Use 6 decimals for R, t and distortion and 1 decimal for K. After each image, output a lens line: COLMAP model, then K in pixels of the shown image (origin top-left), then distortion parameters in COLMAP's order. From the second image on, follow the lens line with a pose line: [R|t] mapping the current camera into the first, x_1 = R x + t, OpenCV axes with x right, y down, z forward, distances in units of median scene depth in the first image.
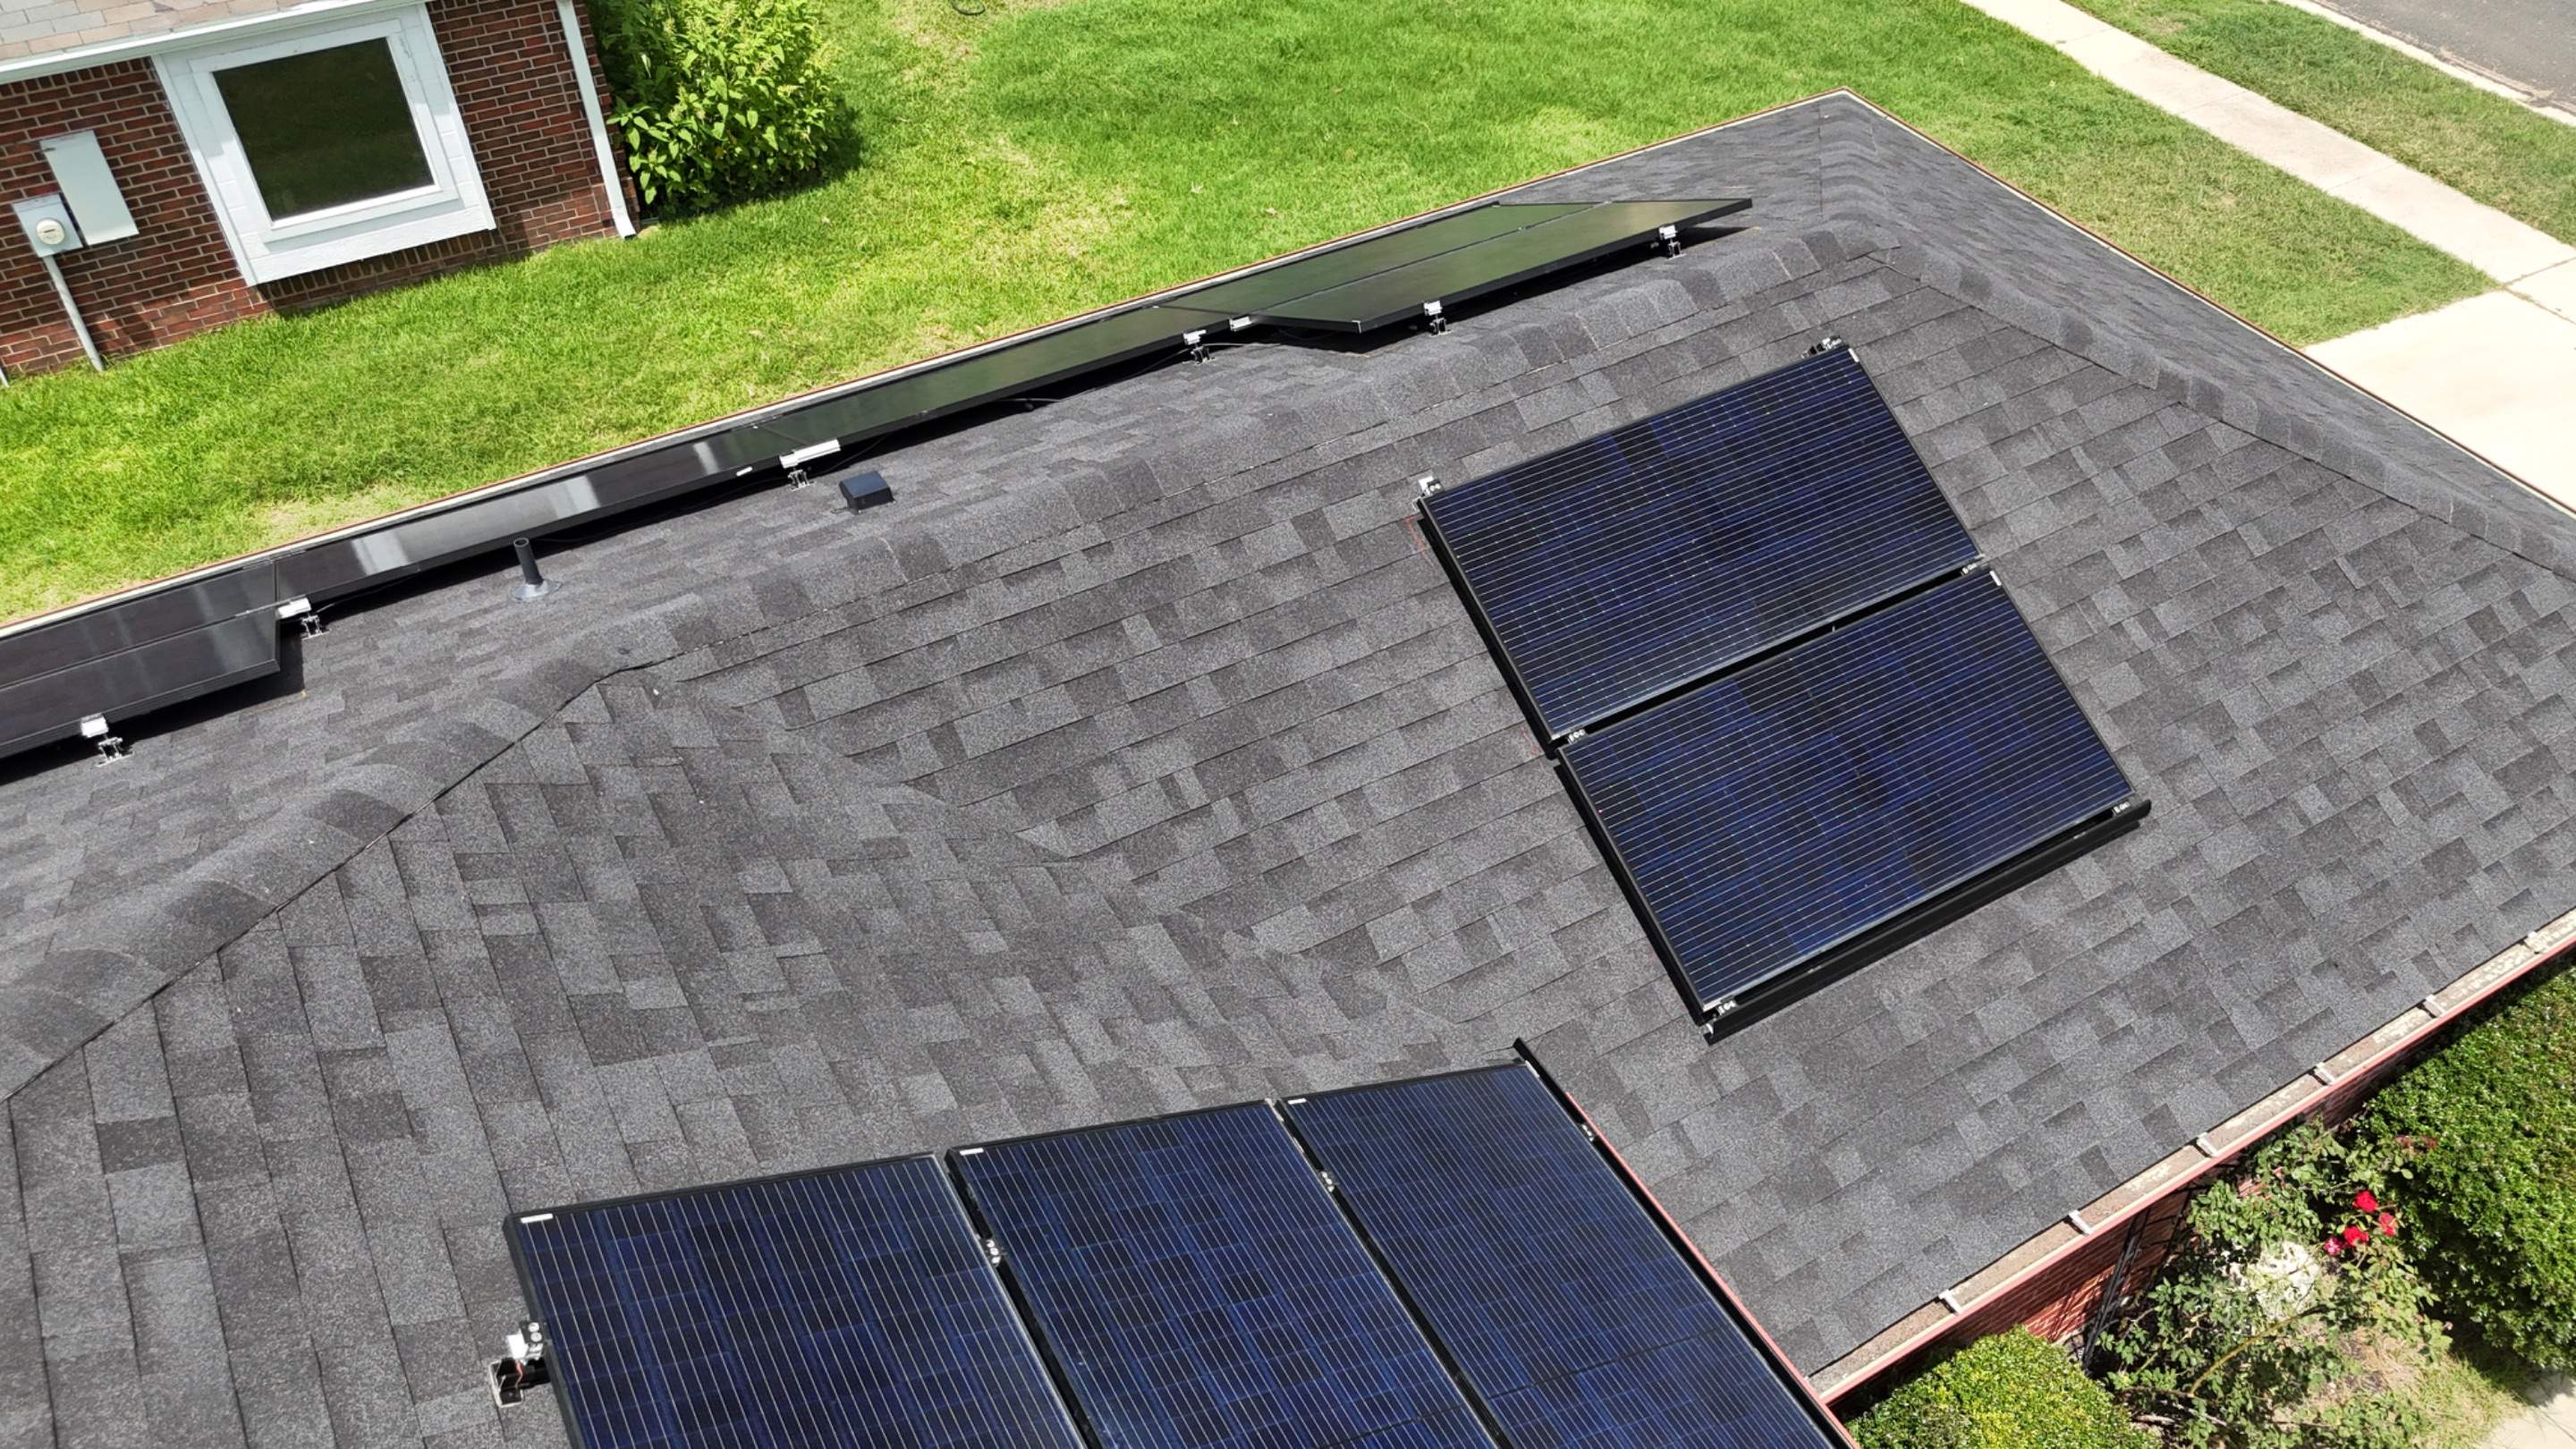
lens RADIAL K [[1895.4, 0, 1291.3], [0, 1895.4, 723.0], [0, 0, 1]] dist [0.076689, -0.073980]
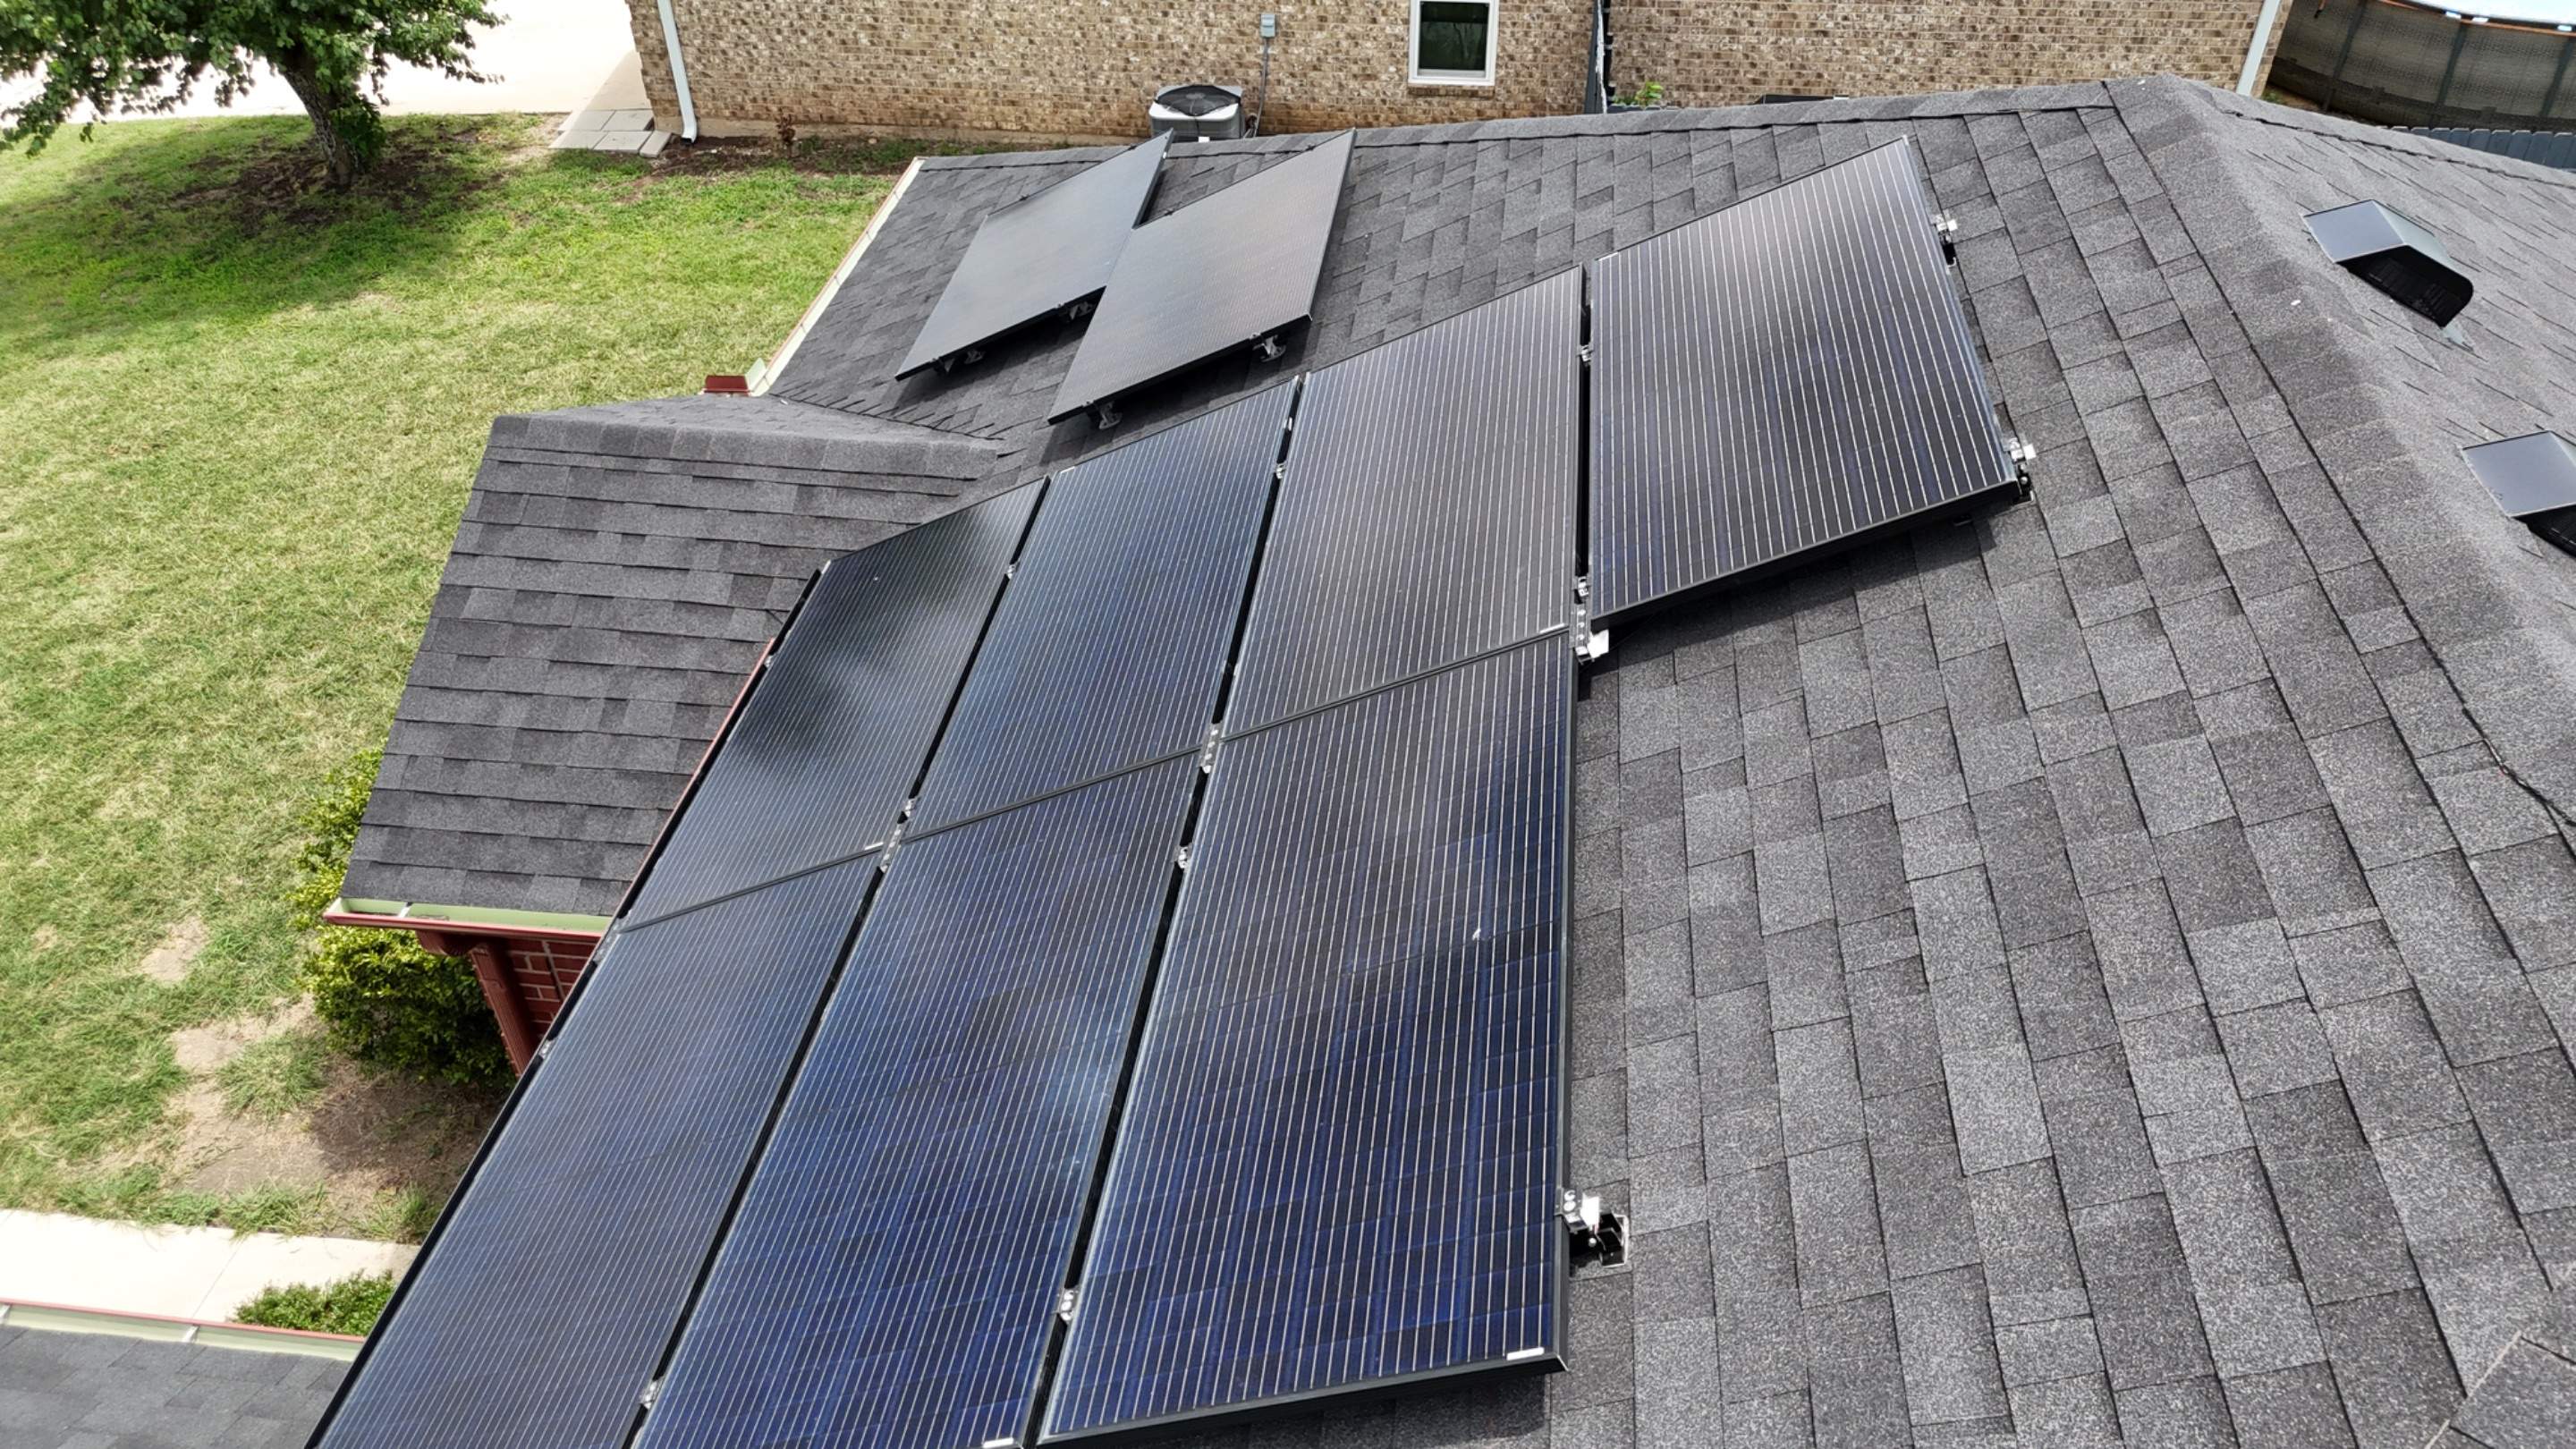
lens RADIAL K [[1904.8, 0, 1292.4], [0, 1904.8, 718.3], [0, 0, 1]] dist [0.062427, -0.055914]
pose [[-0.793605, -0.384088, 0.471877, -0.310398], [0.422565, 0.210063, 0.881653, -0.275163], [-0.437757, 0.899083, -0.004405, 0.431281]]
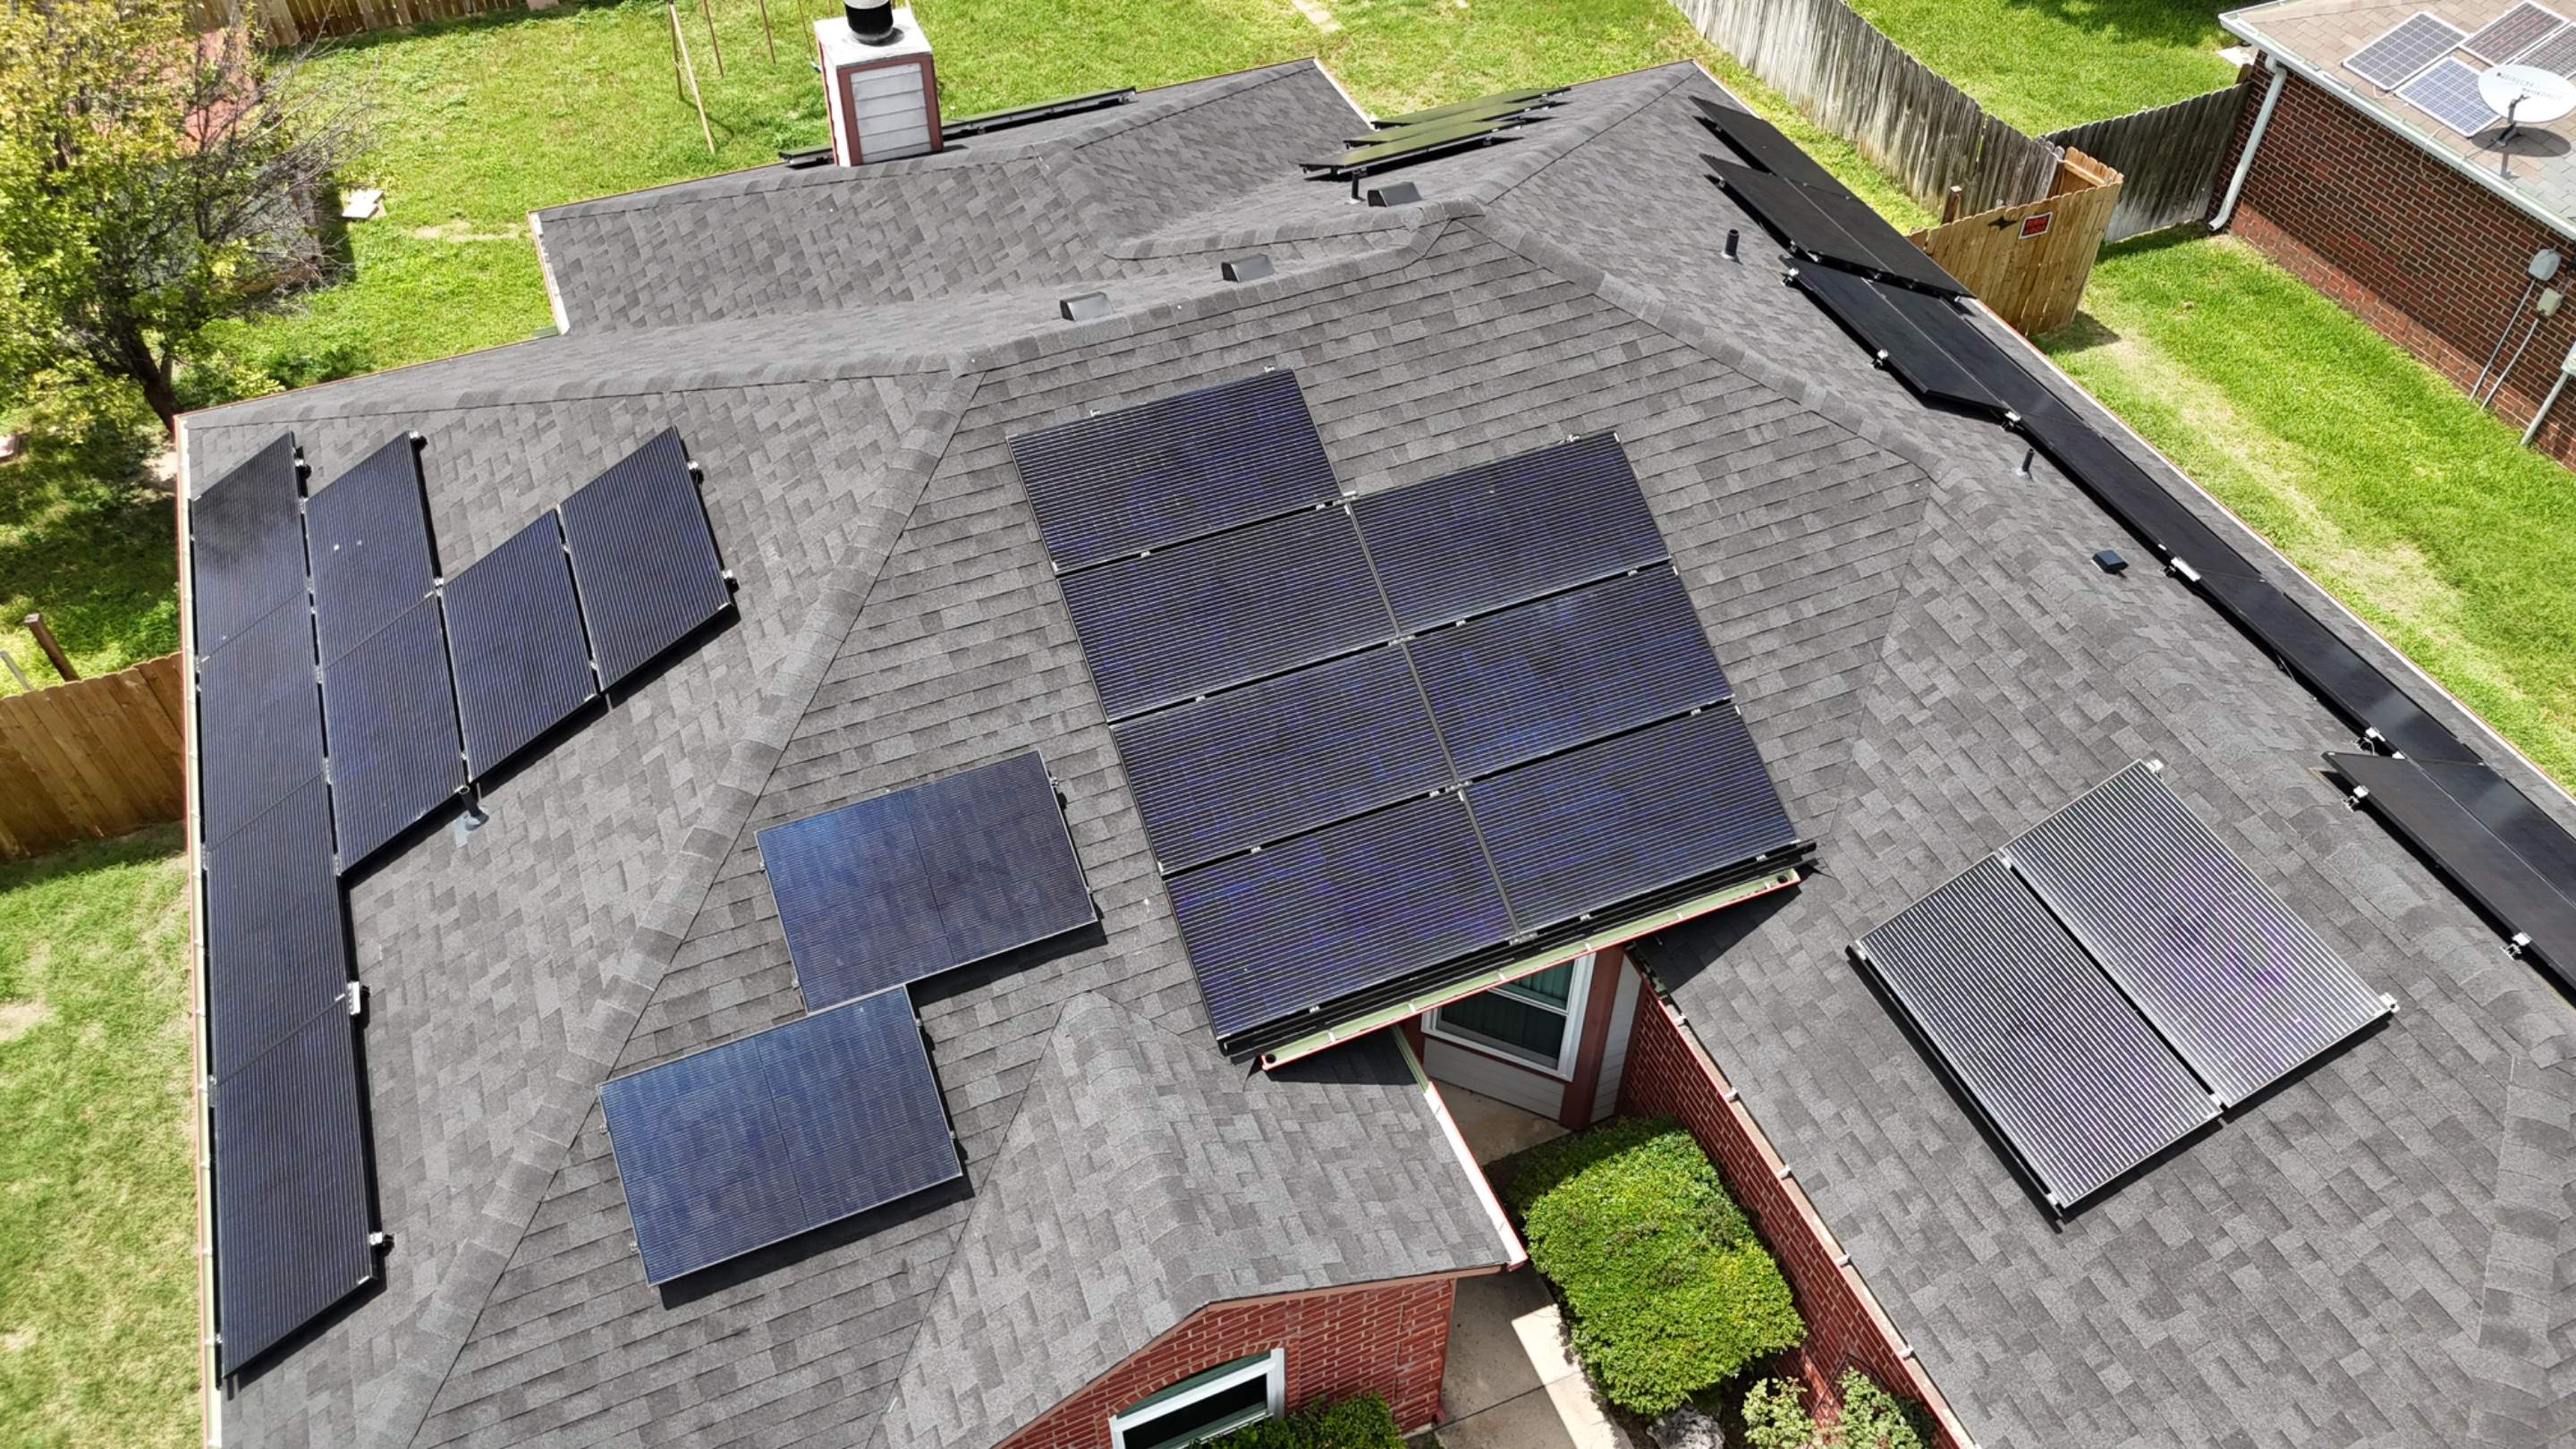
lens RADIAL K [[1914.9, 0, 1293.1], [0, 1914.9, 712.1], [0, 0, 1]] dist [0.039386, -0.012022]
pose [[-0.132181, 0.701648, -0.700156, 1.219215], [-0.691509, 0.440798, 0.572287, -0.543134], [0.710171, 0.559810, 0.426931, -0.278544]]
